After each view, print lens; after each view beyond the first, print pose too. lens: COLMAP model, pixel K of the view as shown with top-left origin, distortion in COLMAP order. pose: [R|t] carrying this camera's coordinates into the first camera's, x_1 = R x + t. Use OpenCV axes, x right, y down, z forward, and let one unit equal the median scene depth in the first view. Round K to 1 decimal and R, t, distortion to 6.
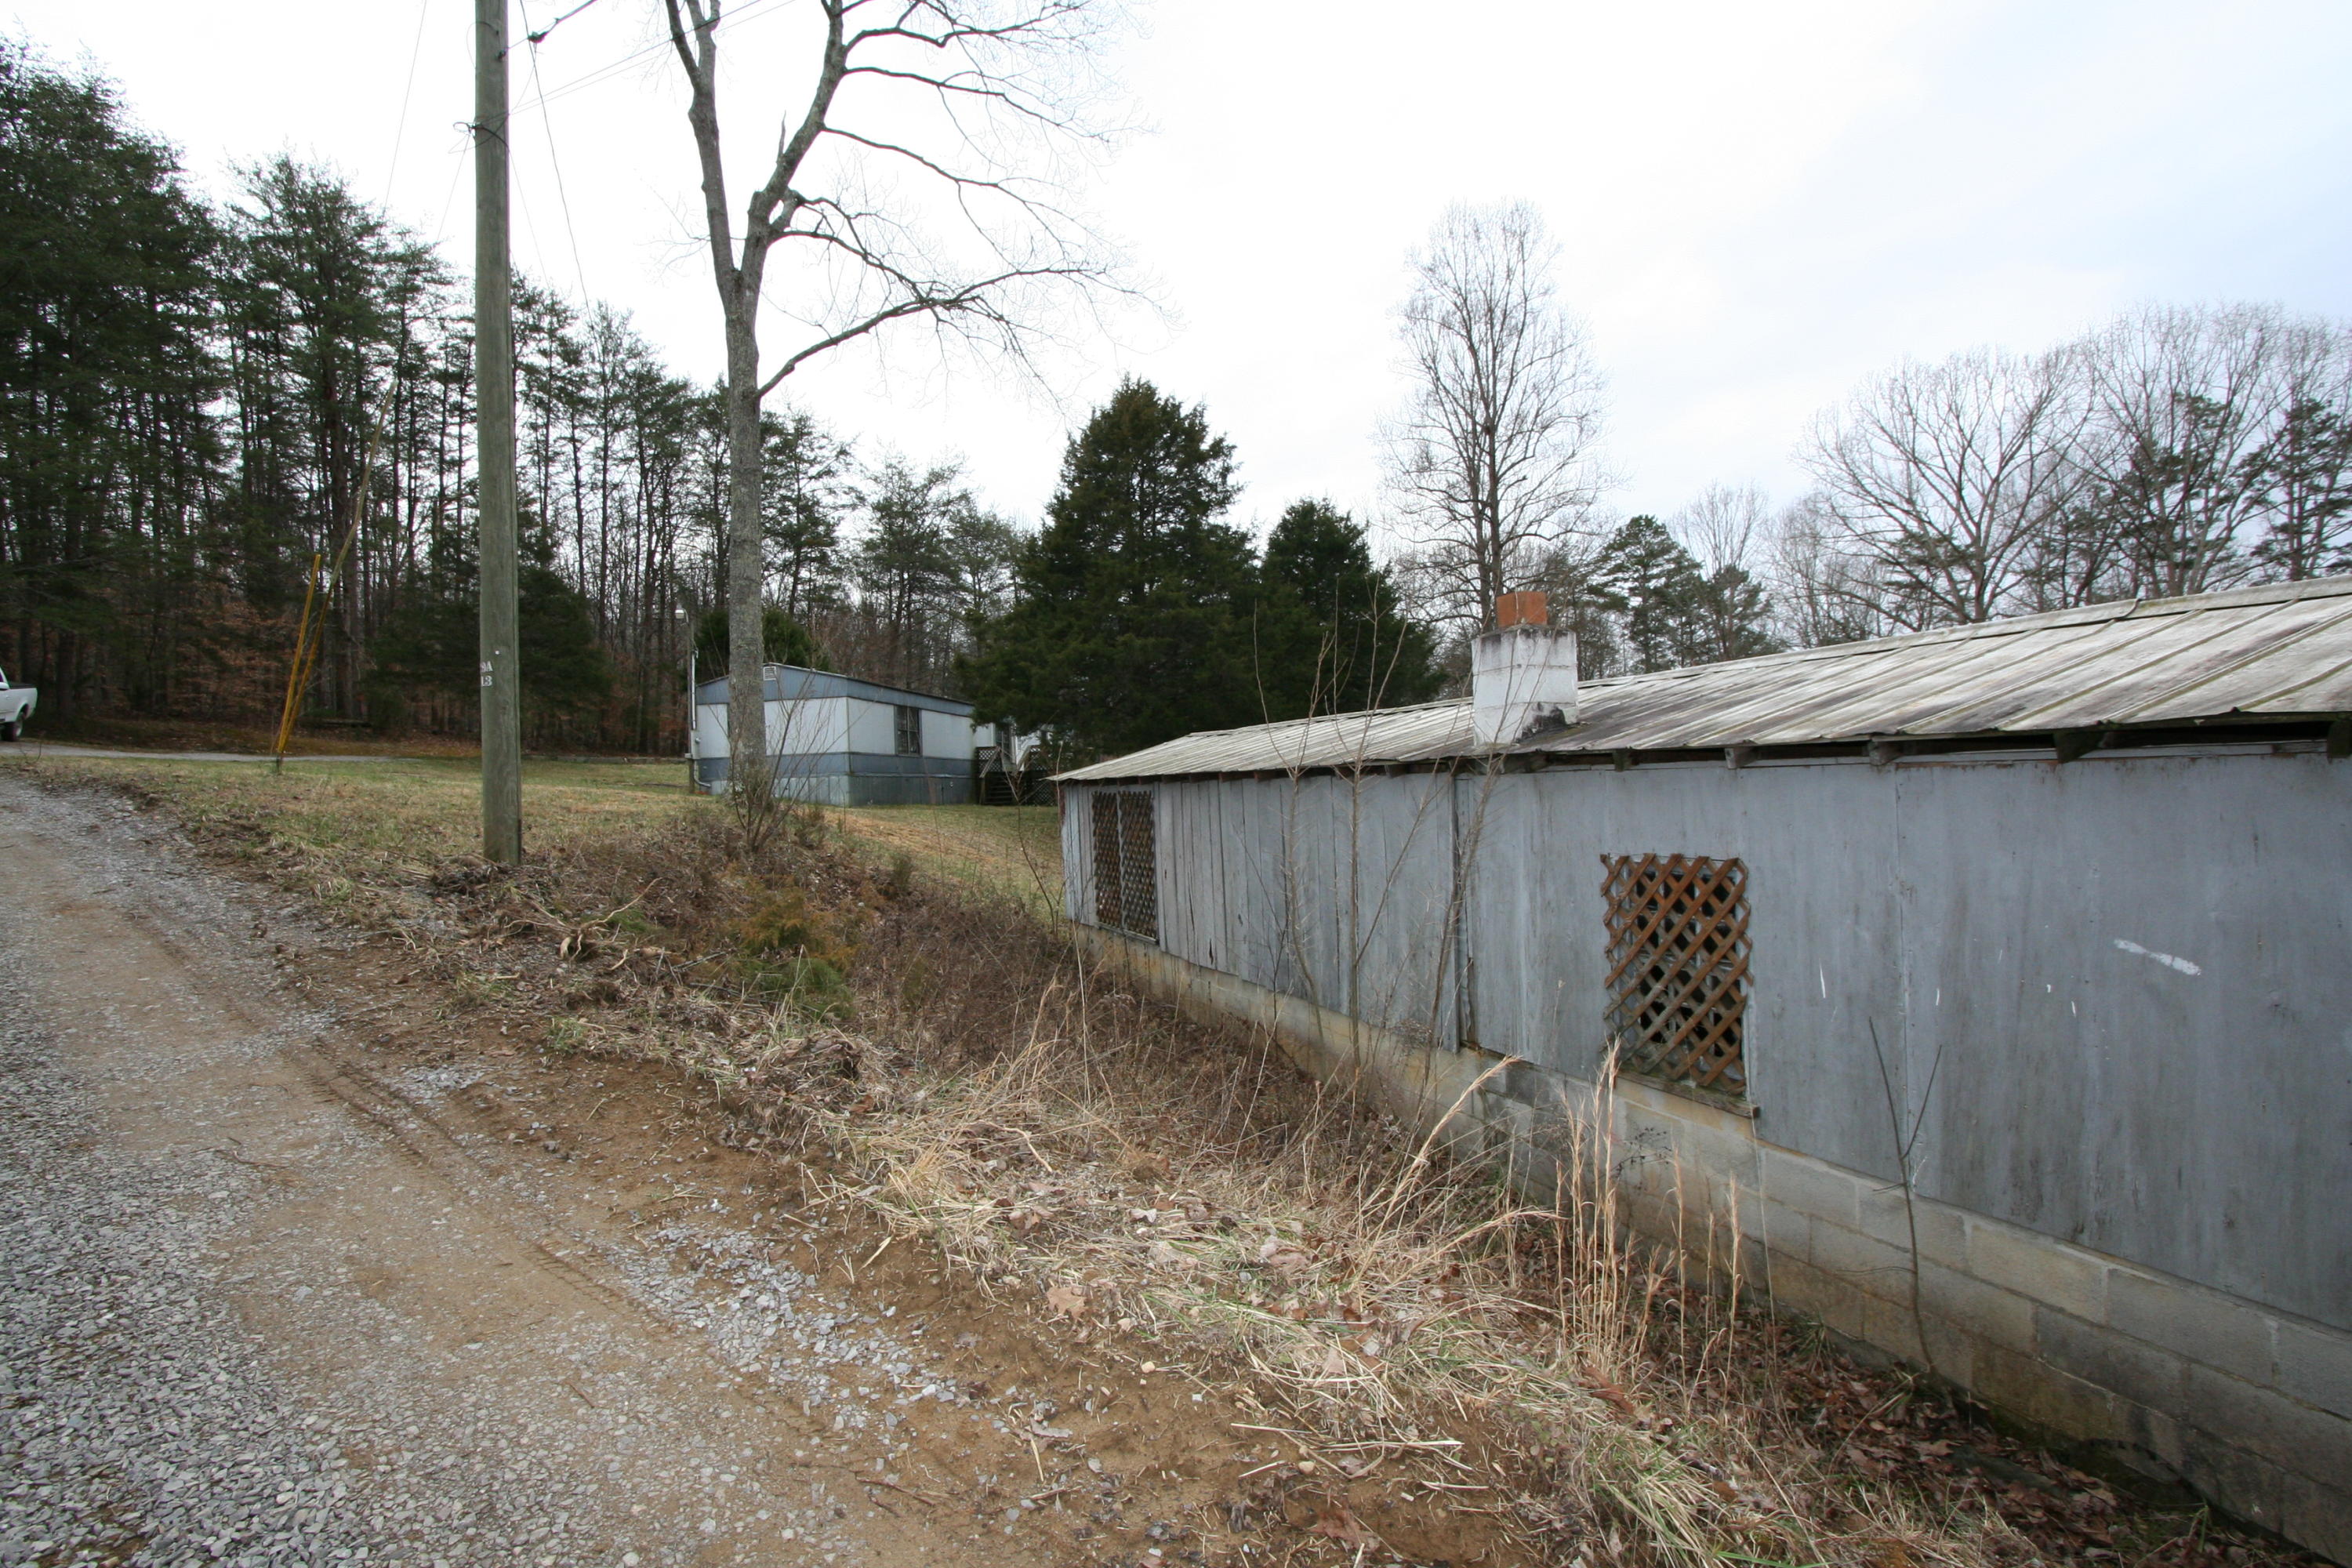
lens RADIAL K [[1101.7, 0, 1181.1], [0, 1101.7, 772.1], [0, 0, 1]] dist [-0.011937, 0.002844]
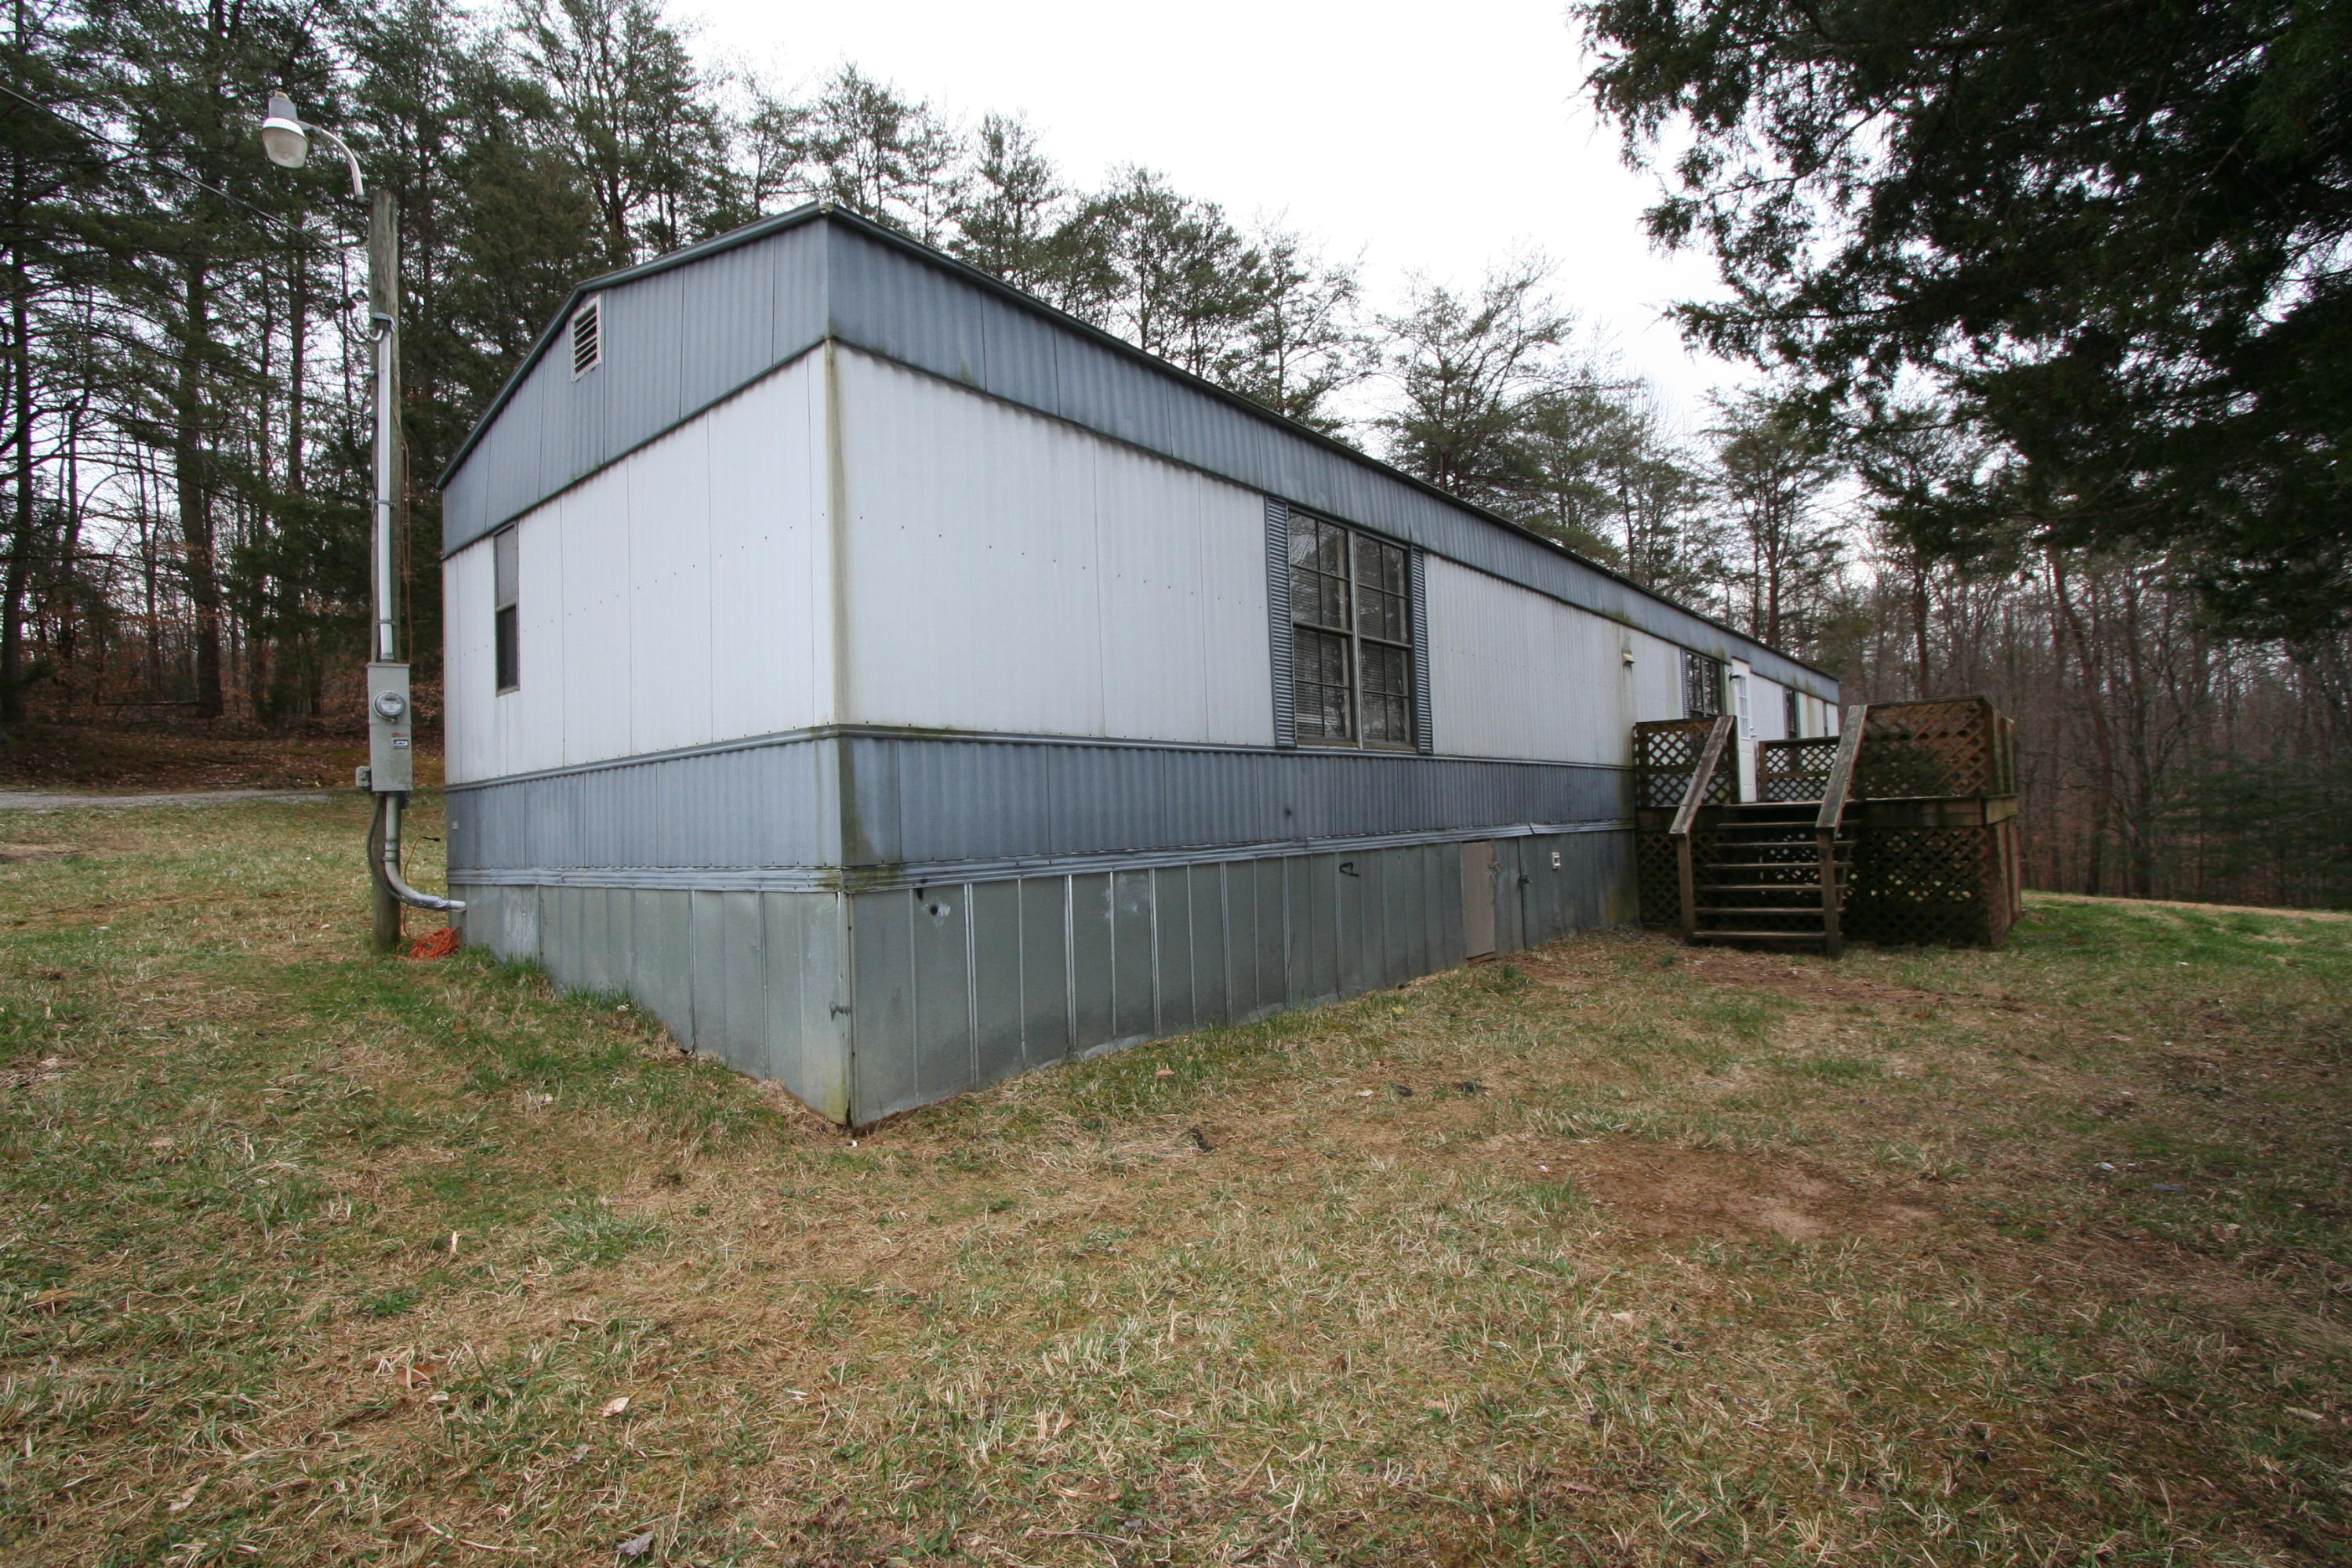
lens RADIAL K [[1101.7, 0, 1172.5], [0, 1101.7, 788.6], [0, 0, 1]] dist [-0.011937, 0.002844]
pose [[0.869449, -0.019678, -0.493631, -0.131741], [0.019272, 0.999797, -0.005910, -0.005539], [0.493647, -0.004375, 0.869651, 0.604398]]
